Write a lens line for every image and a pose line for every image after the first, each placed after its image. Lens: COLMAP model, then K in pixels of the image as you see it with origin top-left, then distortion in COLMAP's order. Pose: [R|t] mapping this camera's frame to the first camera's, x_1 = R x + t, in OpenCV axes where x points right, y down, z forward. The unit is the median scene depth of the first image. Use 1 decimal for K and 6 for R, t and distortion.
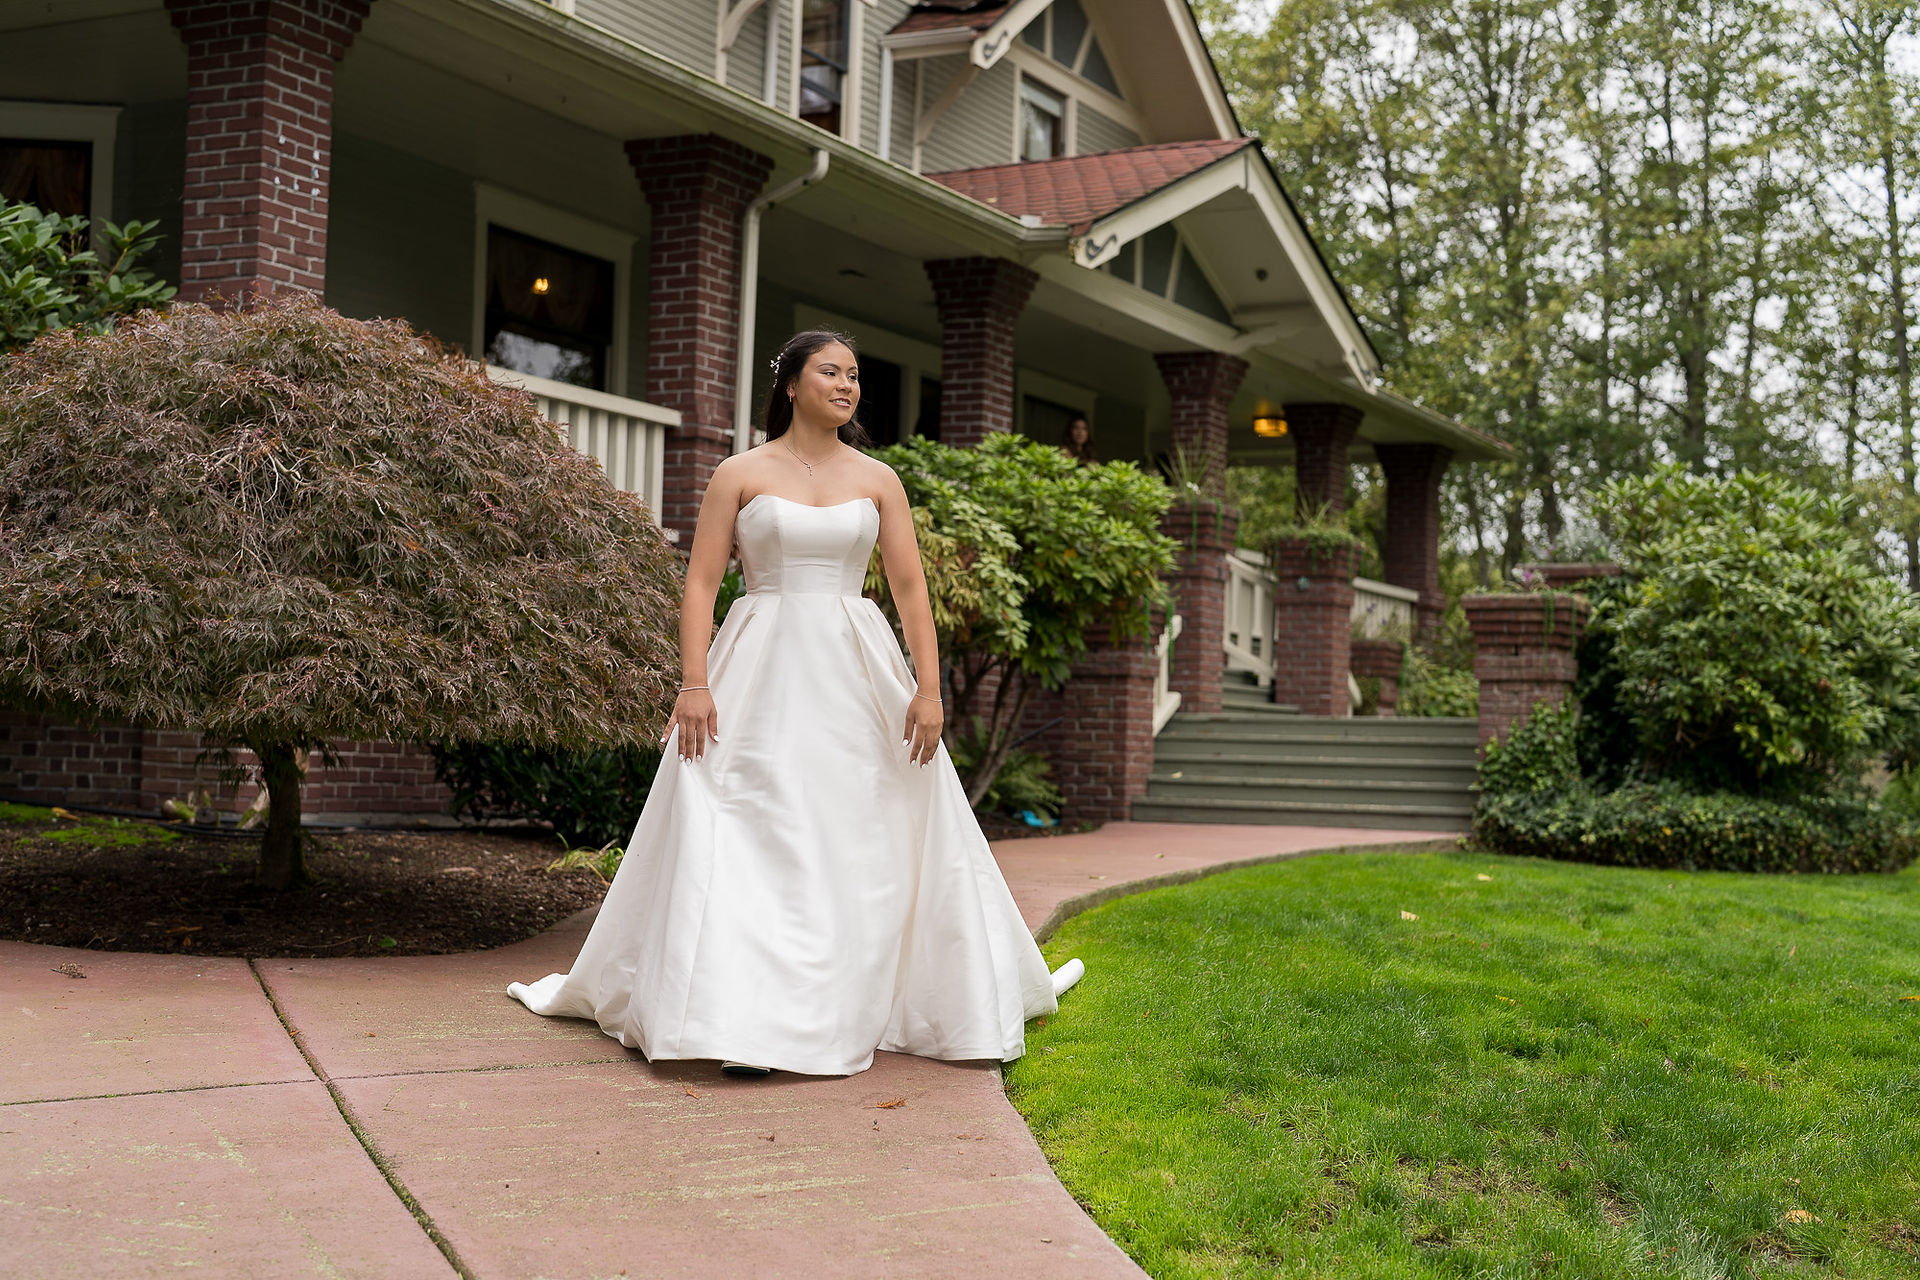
lens RADIAL K [[2581.6, 0, 960.0], [0, 2581.6, 640.0], [0, 0, 1]] dist [-0.004872, 0.020843]
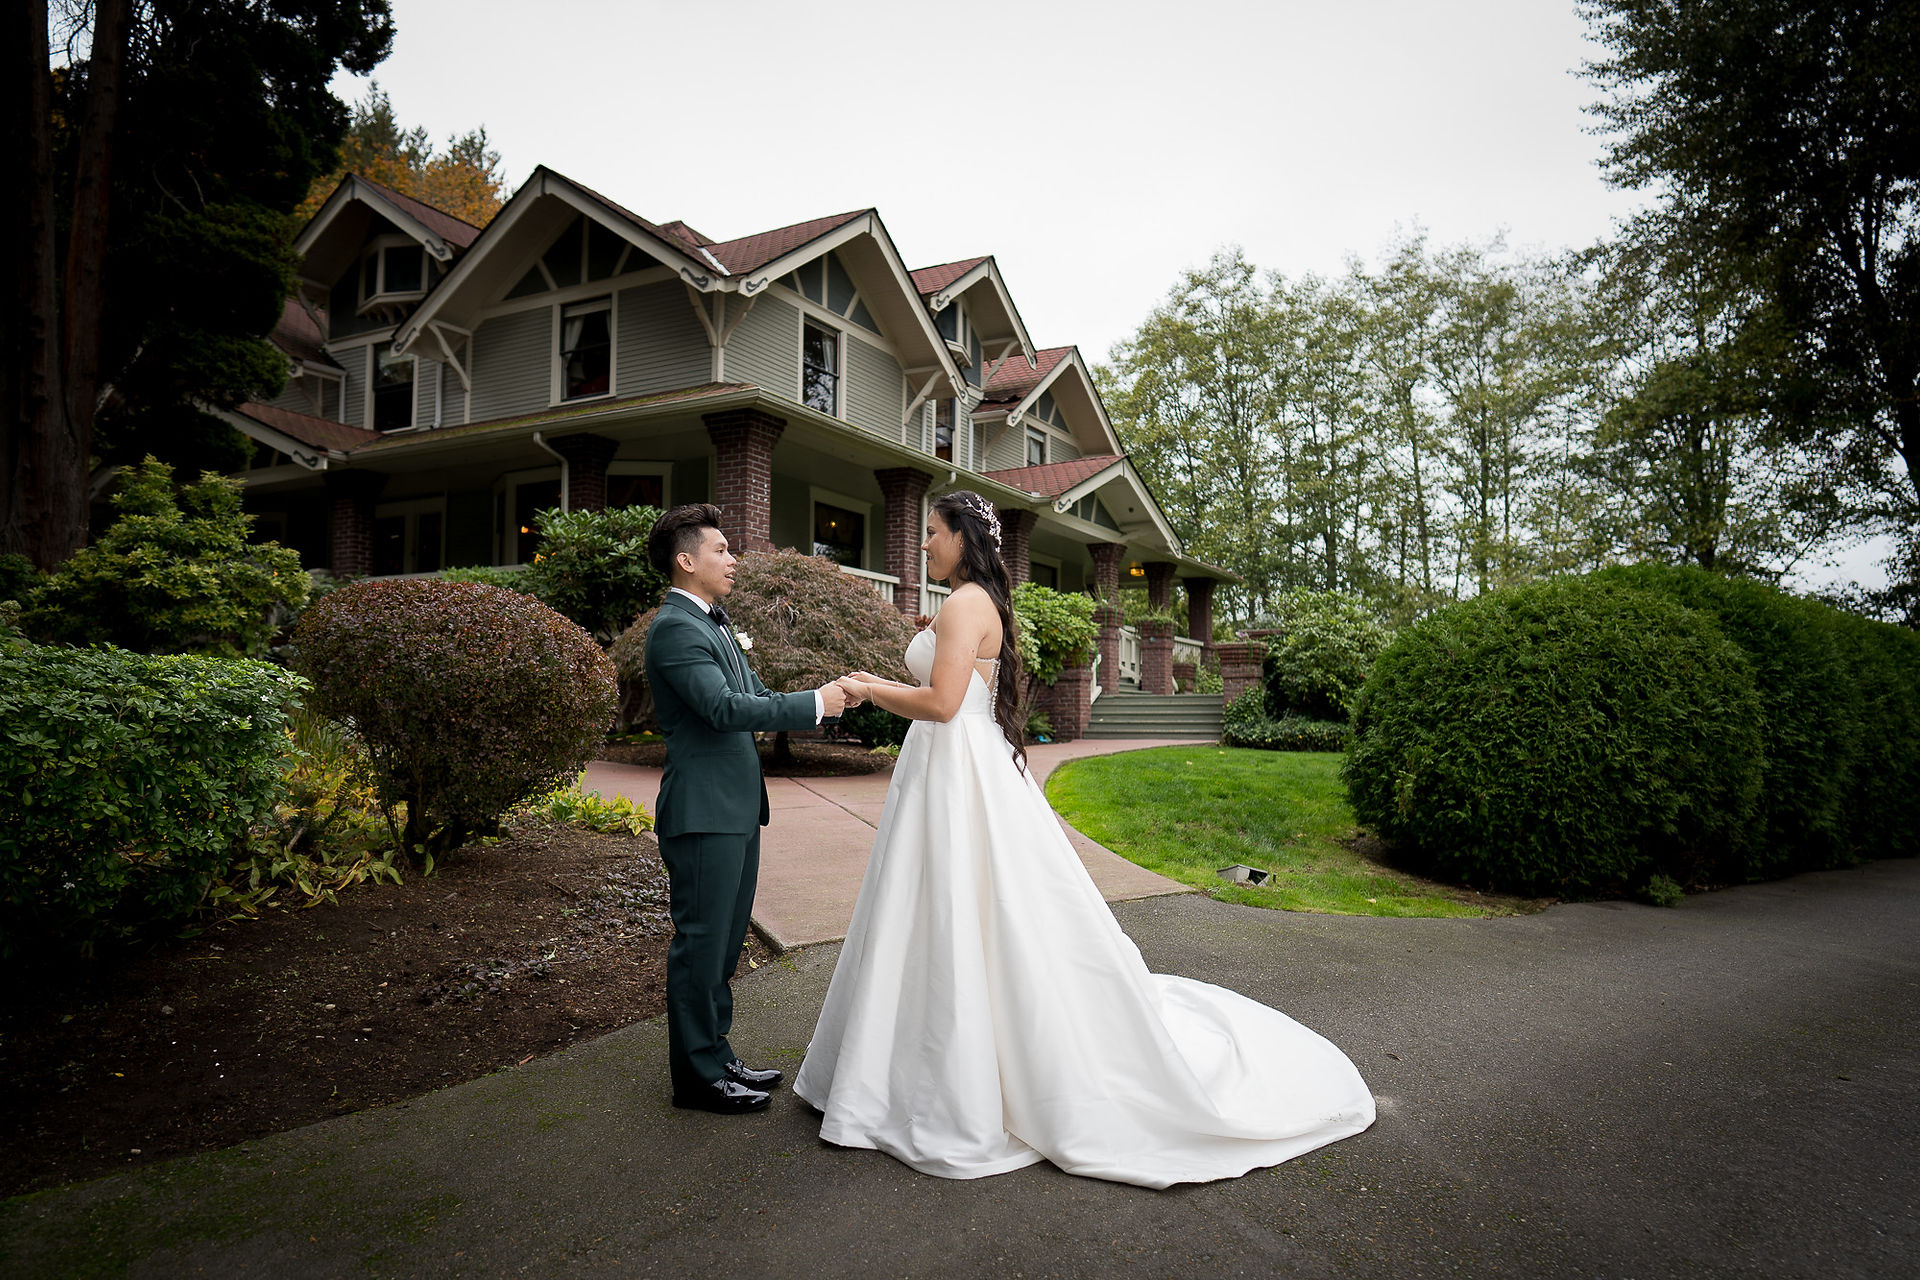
lens RADIAL K [[1268.2, 0, 960.0], [0, 1268.2, 640.0], [0, 0, 1]] dist [0.000028, 0.000177]
pose [[0.999443, -0.023779, -0.023409, -0.017814], [0.023218, 0.999443, -0.023968, 0.002373], [0.023966, 0.023411, 0.999439, -0.185577]]
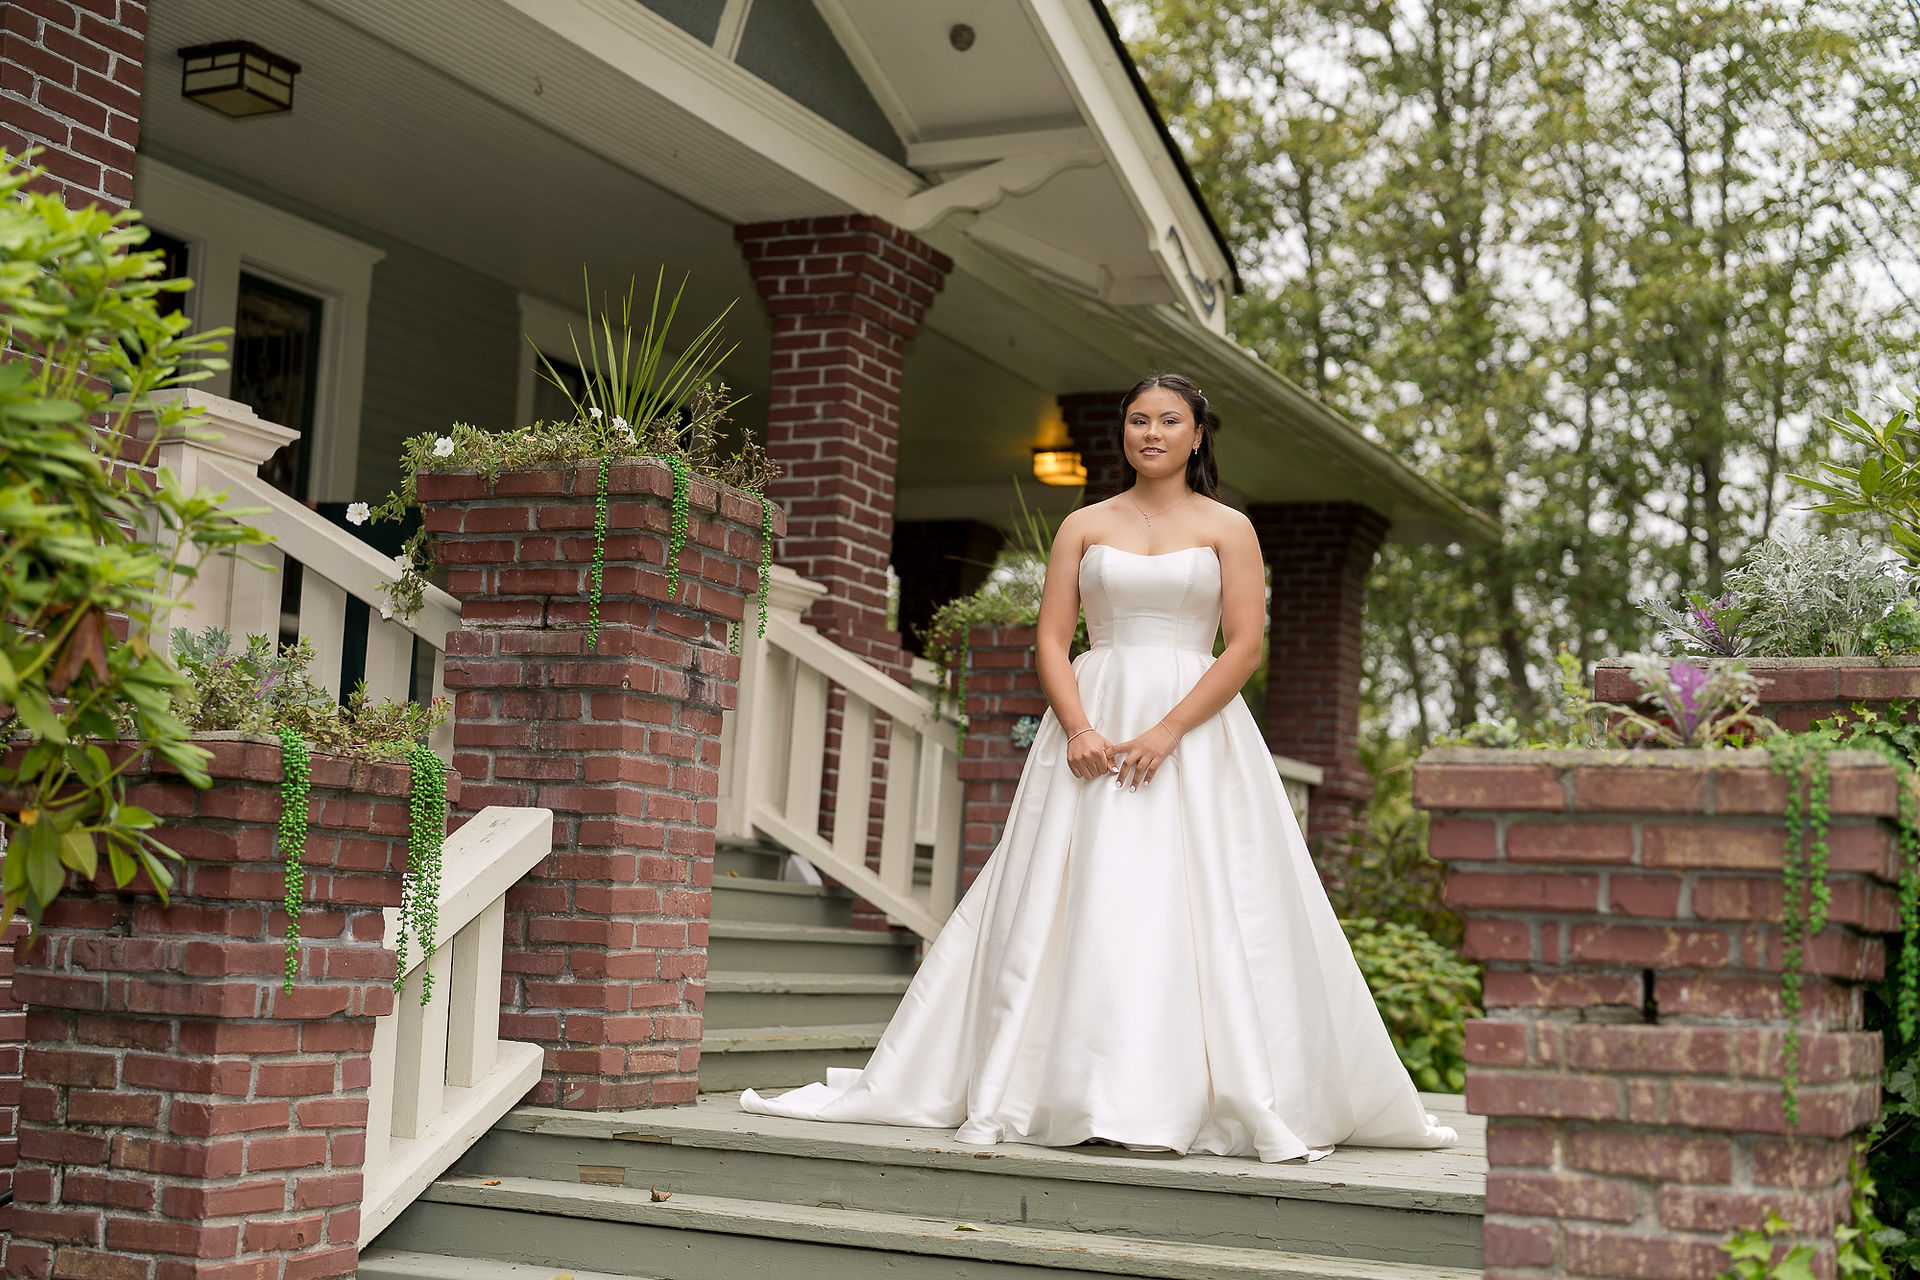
lens RADIAL K [[2307.6, 0, 1021.5], [0, 2307.6, 672.4], [0, 0, 1]] dist [0.011522, 0.032471]
pose [[0.999220, 0.024270, 0.031163, 0.132246], [-0.022258, 0.997742, -0.063372, -0.009008], [-0.032631, 0.062629, 0.997503, 0.689375]]
